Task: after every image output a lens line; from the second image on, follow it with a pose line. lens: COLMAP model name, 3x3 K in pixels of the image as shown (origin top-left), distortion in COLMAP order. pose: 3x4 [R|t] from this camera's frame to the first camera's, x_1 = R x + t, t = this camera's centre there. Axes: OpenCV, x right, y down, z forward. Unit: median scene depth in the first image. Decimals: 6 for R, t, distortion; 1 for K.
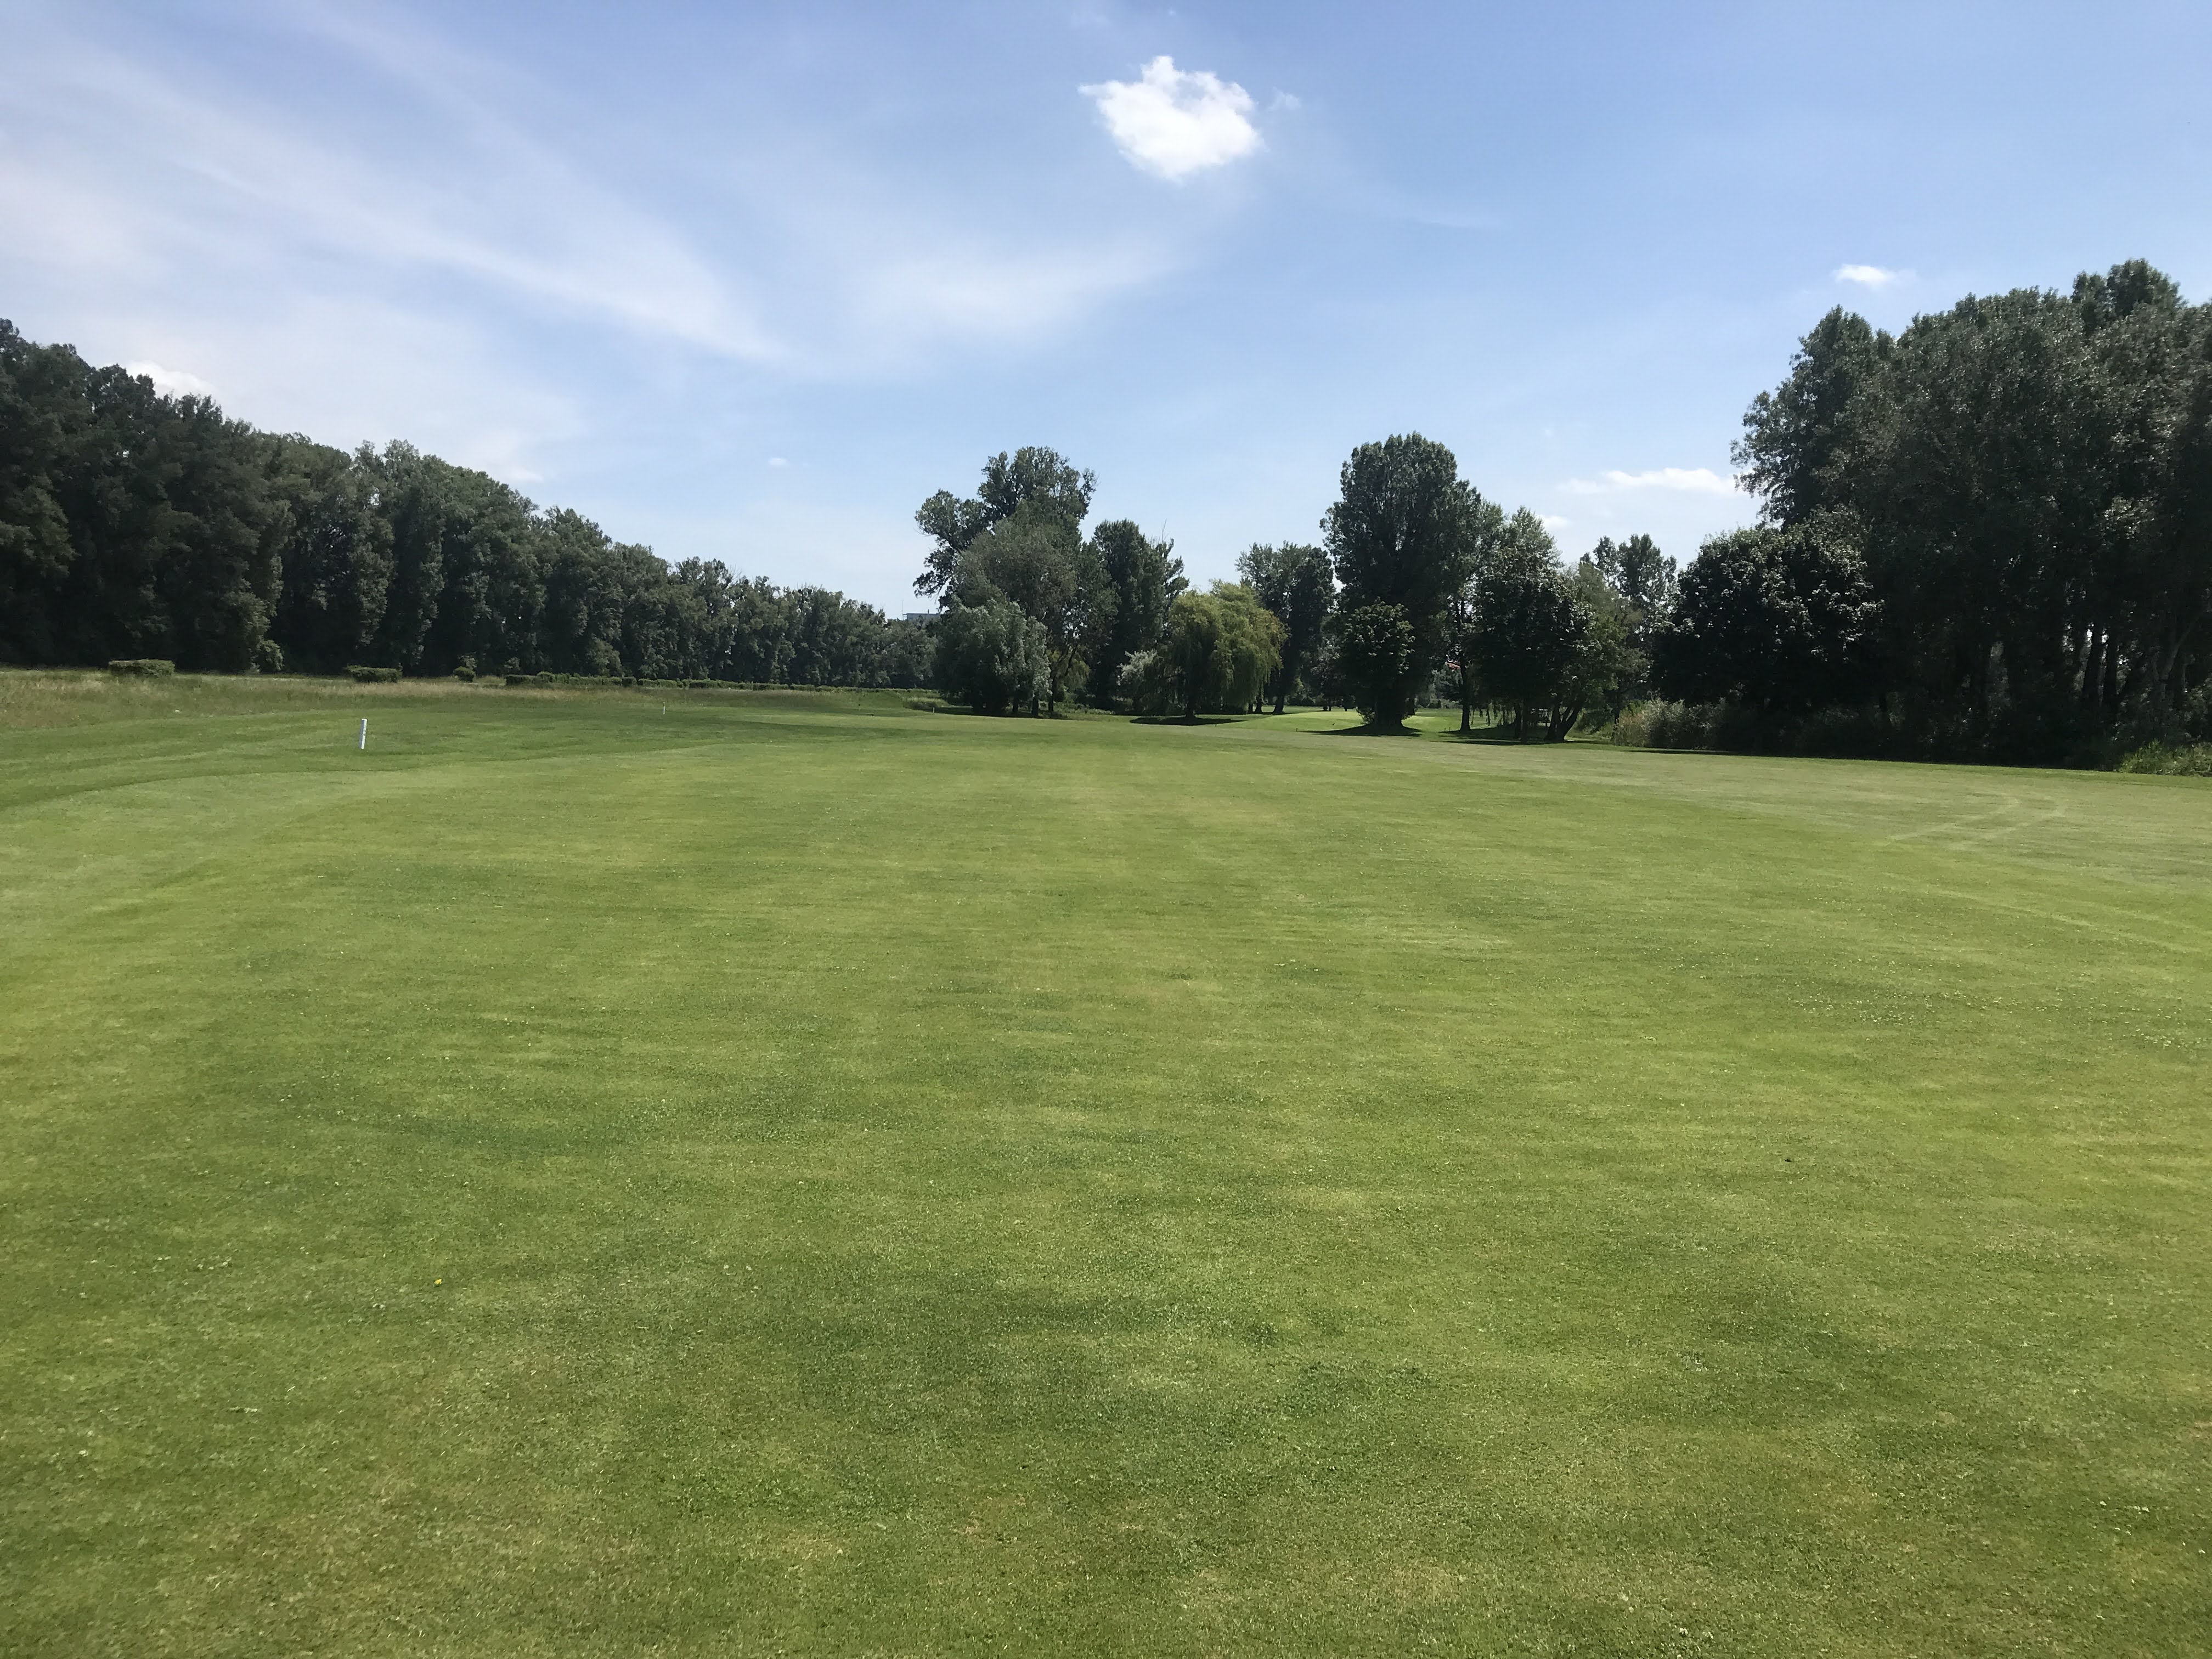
lens RADIAL K [[1790.2, 0, 1105.0], [0, 1790.2, 829.4], [0, 0, 1]] dist [0.014547, 0.005137]
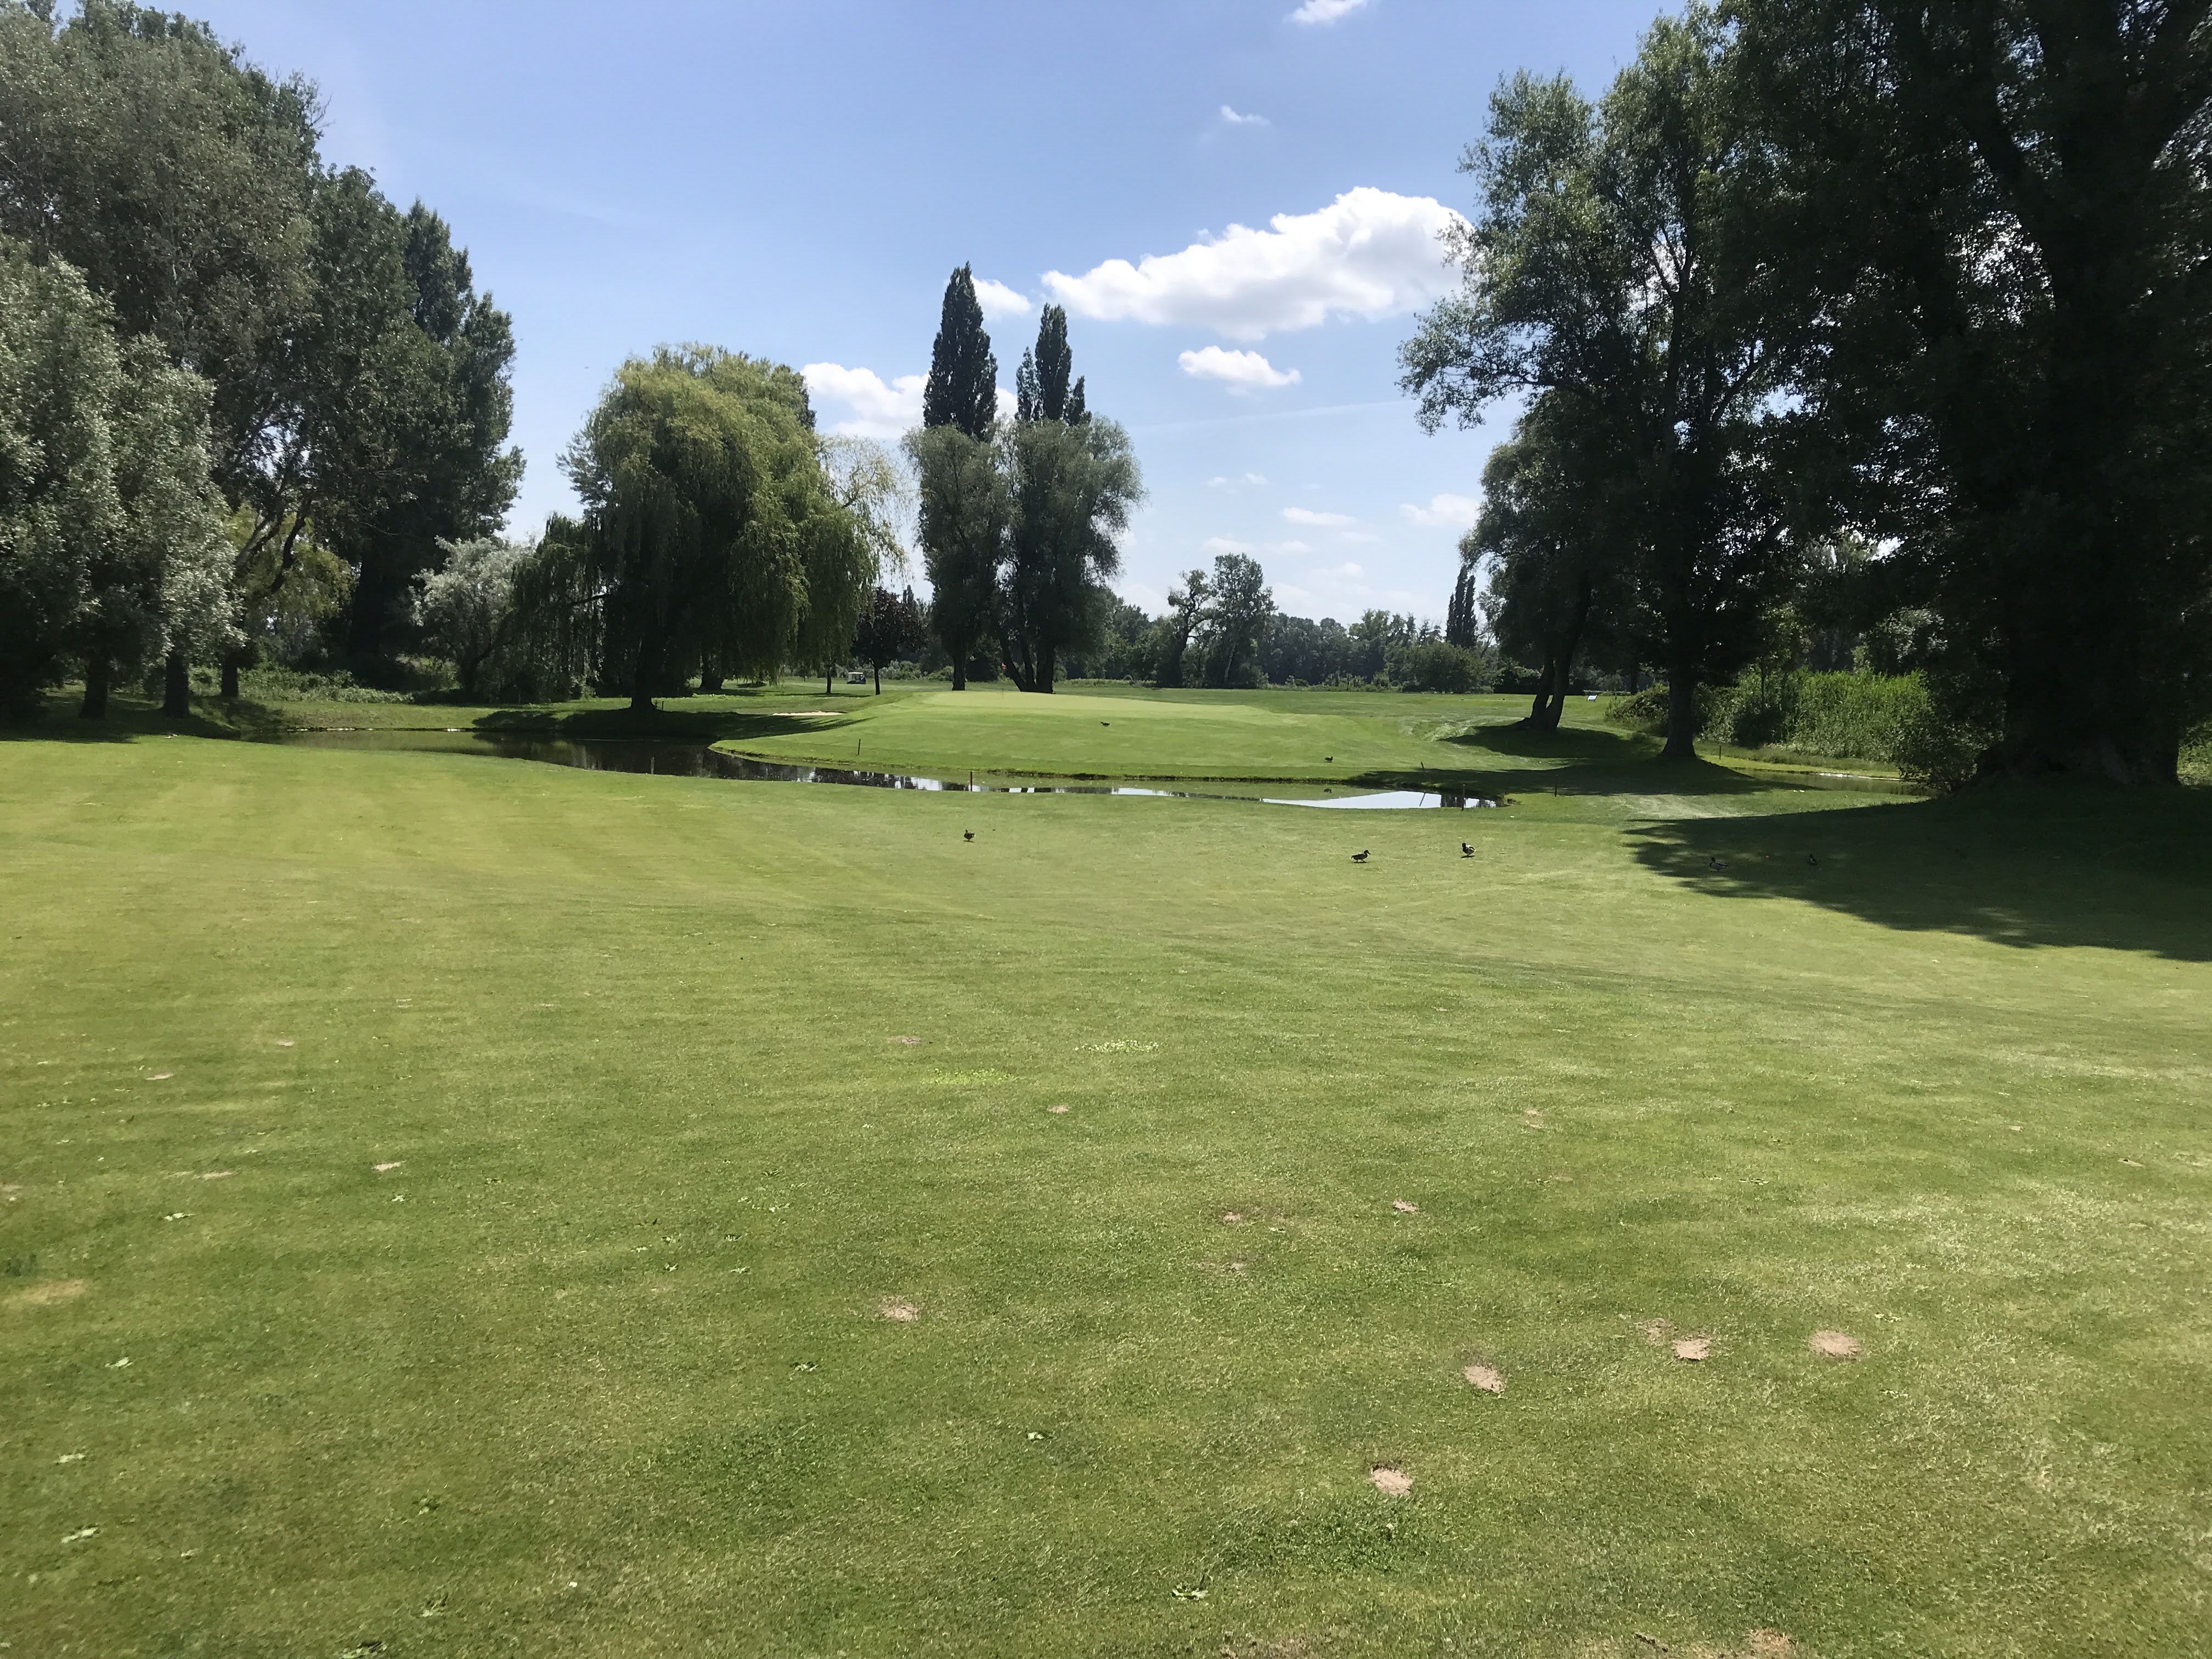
lens RADIAL K [[1790.2, 0, 1108.7], [0, 1790.2, 833.5], [0, 0, 1]] dist [0.014547, 0.005137]
pose [[0.902820, -0.040644, 0.428094, -0.027315], [0.031812, 0.999108, 0.027769, -0.046981], [-0.428841, -0.011451, 0.903307, 0.657416]]
